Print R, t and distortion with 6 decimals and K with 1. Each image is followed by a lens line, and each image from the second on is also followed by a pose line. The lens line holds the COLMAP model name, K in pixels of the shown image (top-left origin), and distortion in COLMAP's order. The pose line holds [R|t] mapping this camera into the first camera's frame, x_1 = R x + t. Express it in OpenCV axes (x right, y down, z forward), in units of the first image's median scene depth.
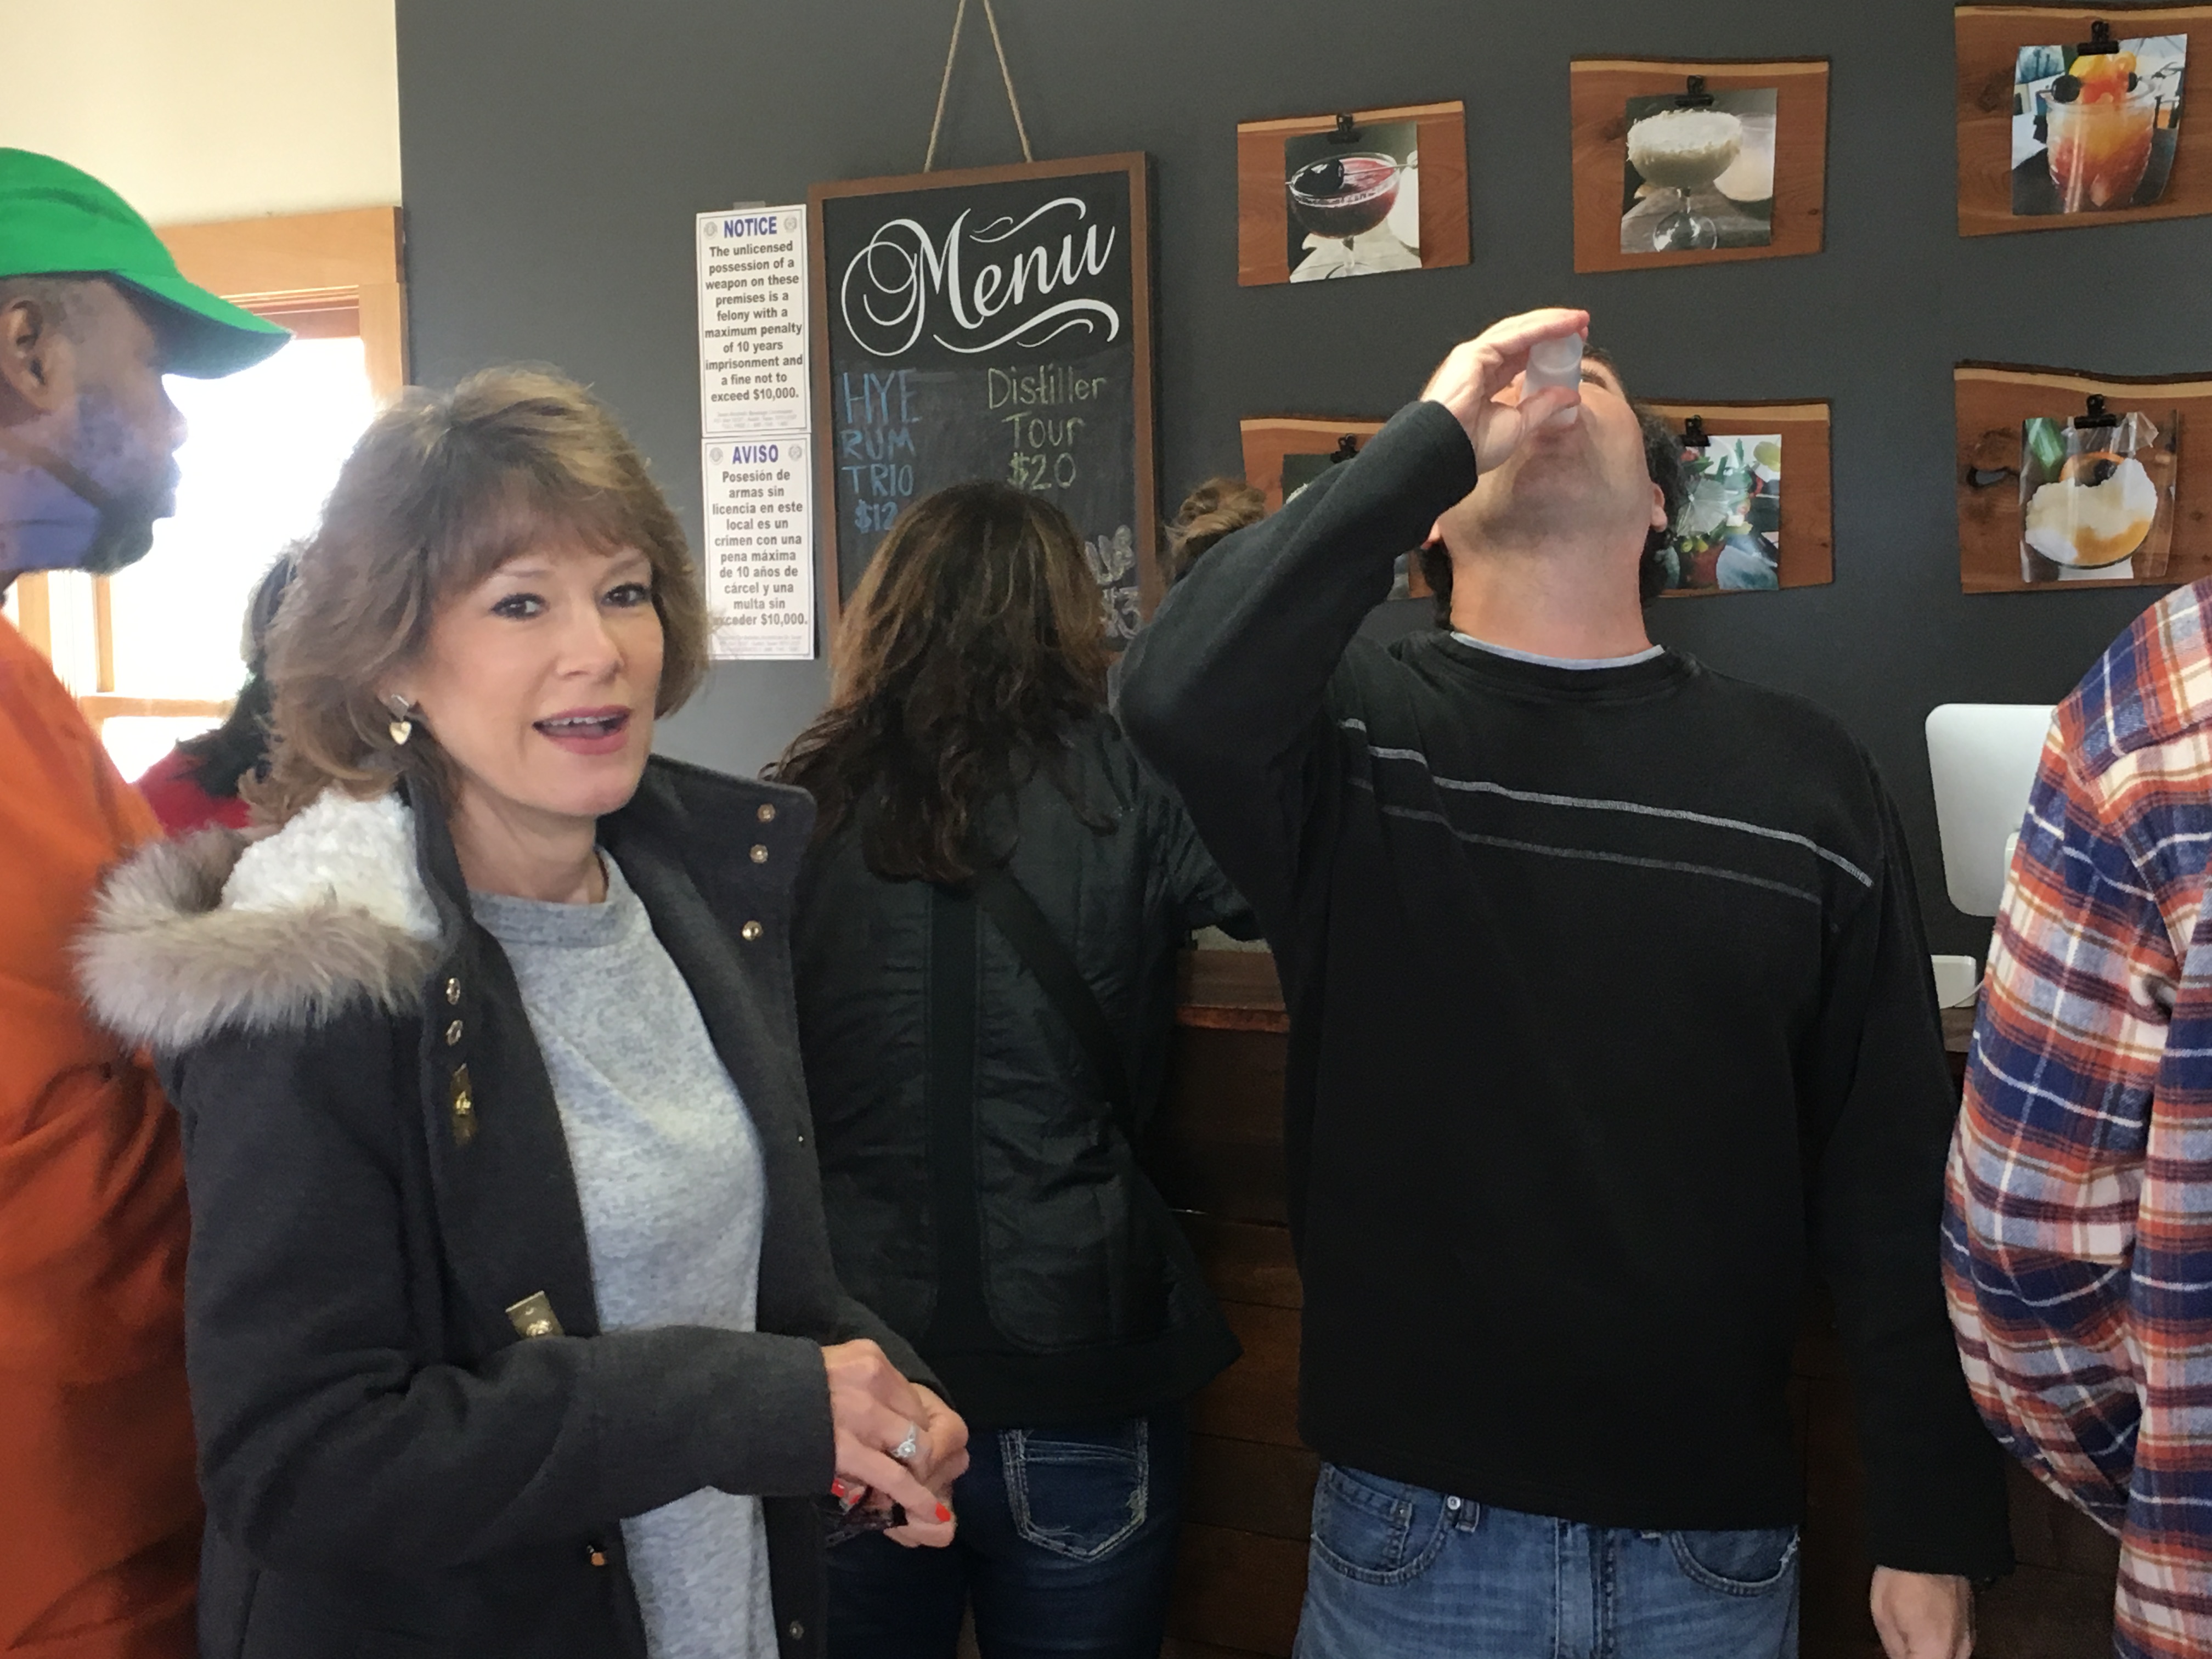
lens RADIAL K [[2898.9, 0, 1106.0], [0, 2898.9, 829.5], [0, 0, 1]] dist [0.031347, -0.037072]
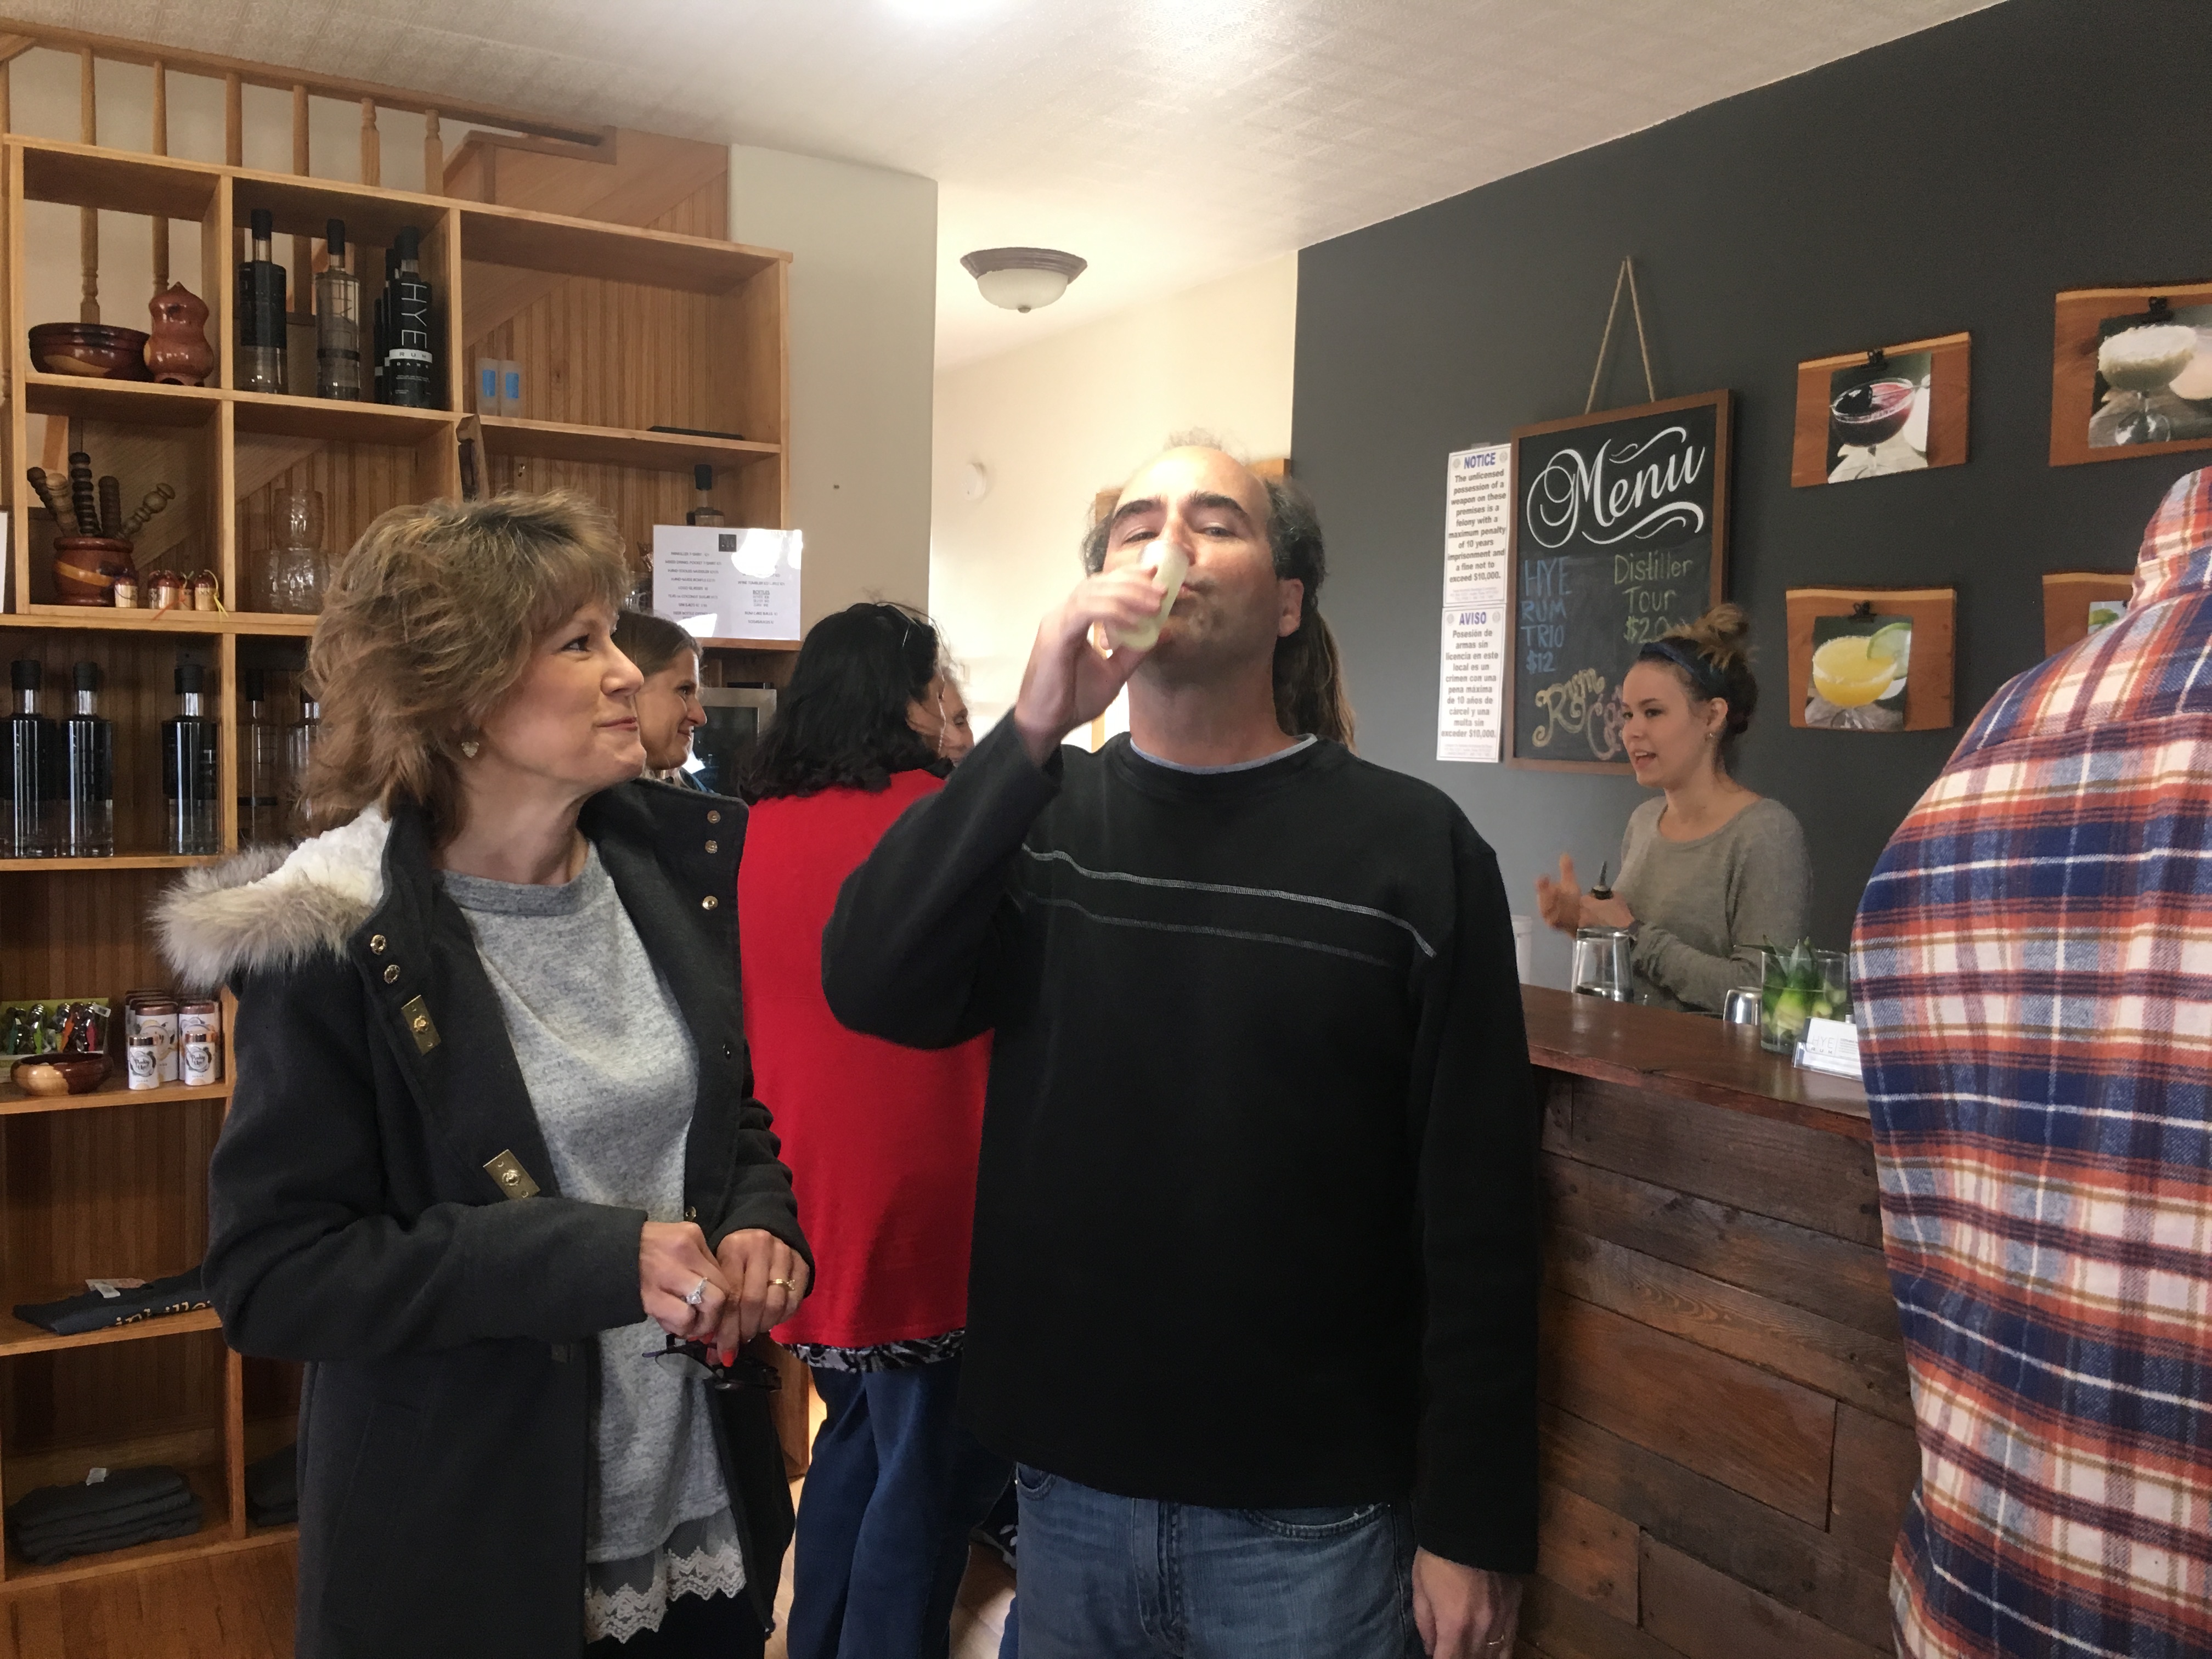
lens RADIAL K [[1833.8, 0, 1108.3], [0, 1833.8, 835.2], [0, 0, 1]] dist [0.061219, -0.101108]
pose [[0.872275, 0.066882, -0.484421, 0.187113], [-0.080190, 0.996757, -0.006777, -0.001852], [0.482397, 0.044758, 0.874809, 0.132846]]
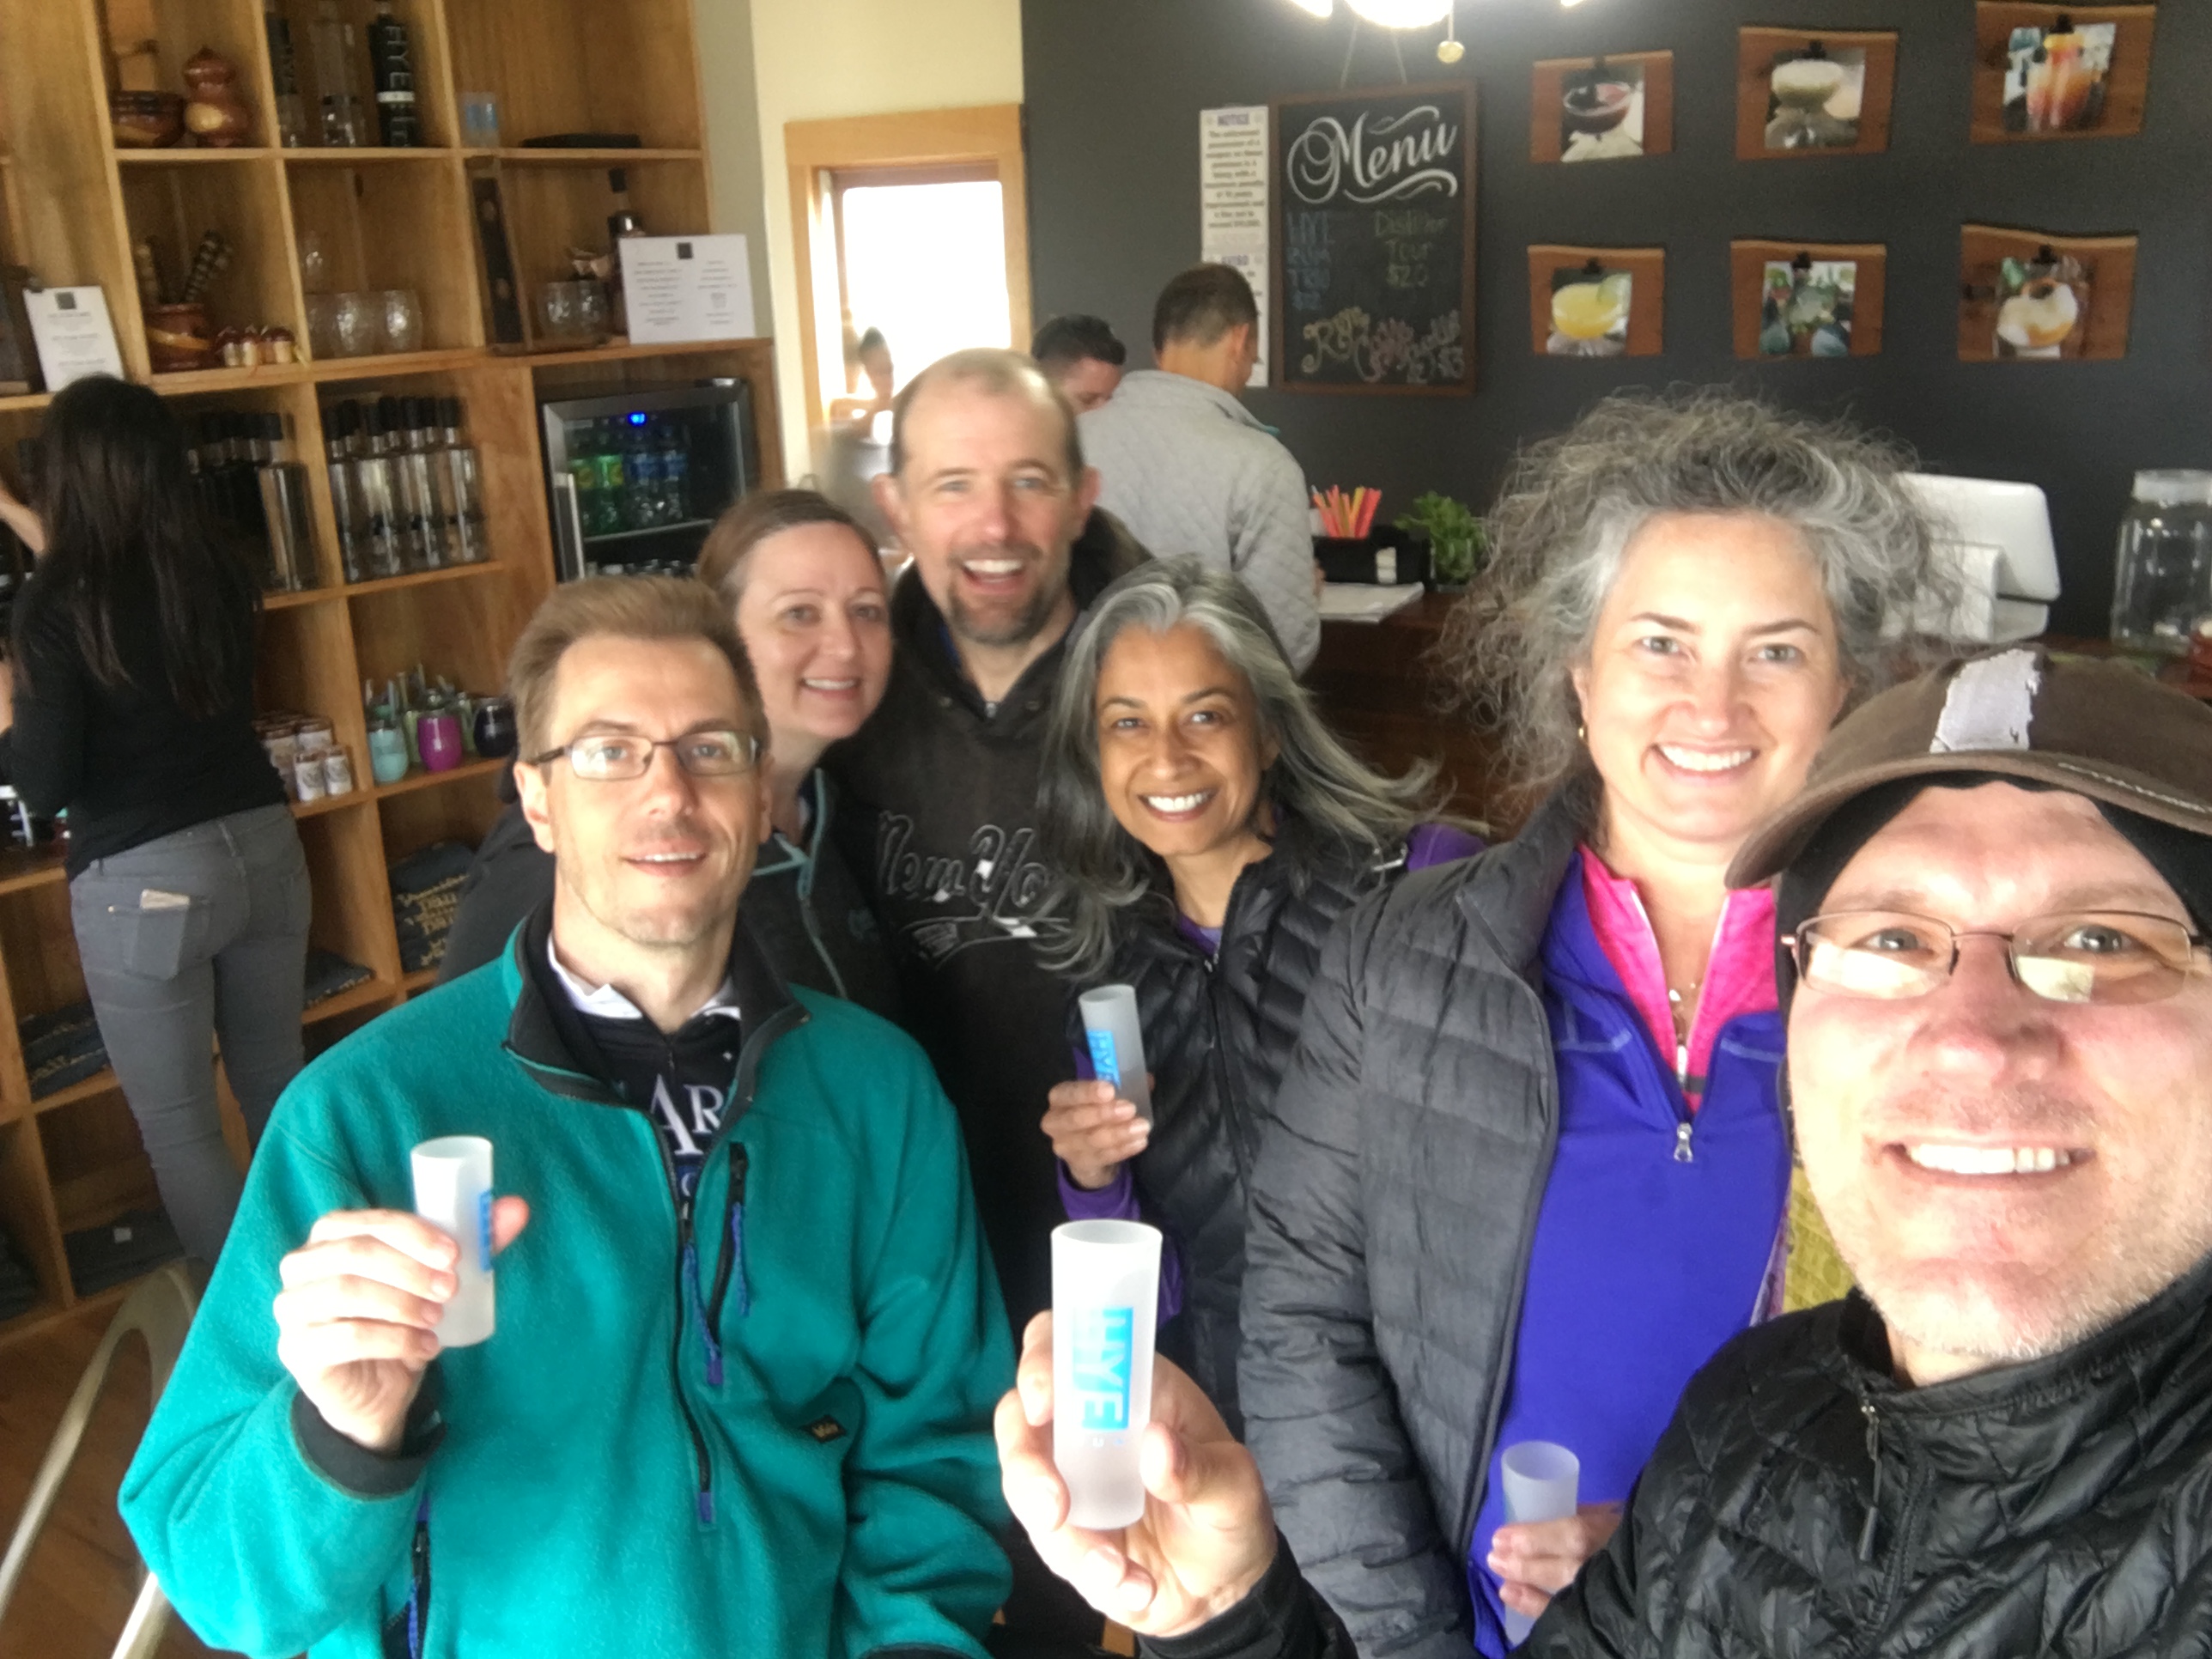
lens RADIAL K [[2003.6, 0, 1106.0], [0, 2003.6, 829.5], [0, 0, 1]] dist [0.067913, -0.176514]
pose [[0.988111, 0.028486, -0.151078, -0.009117], [0.002551, 0.979511, 0.201375, -0.045238], [0.153719, -0.199366, 0.967793, -0.232110]]
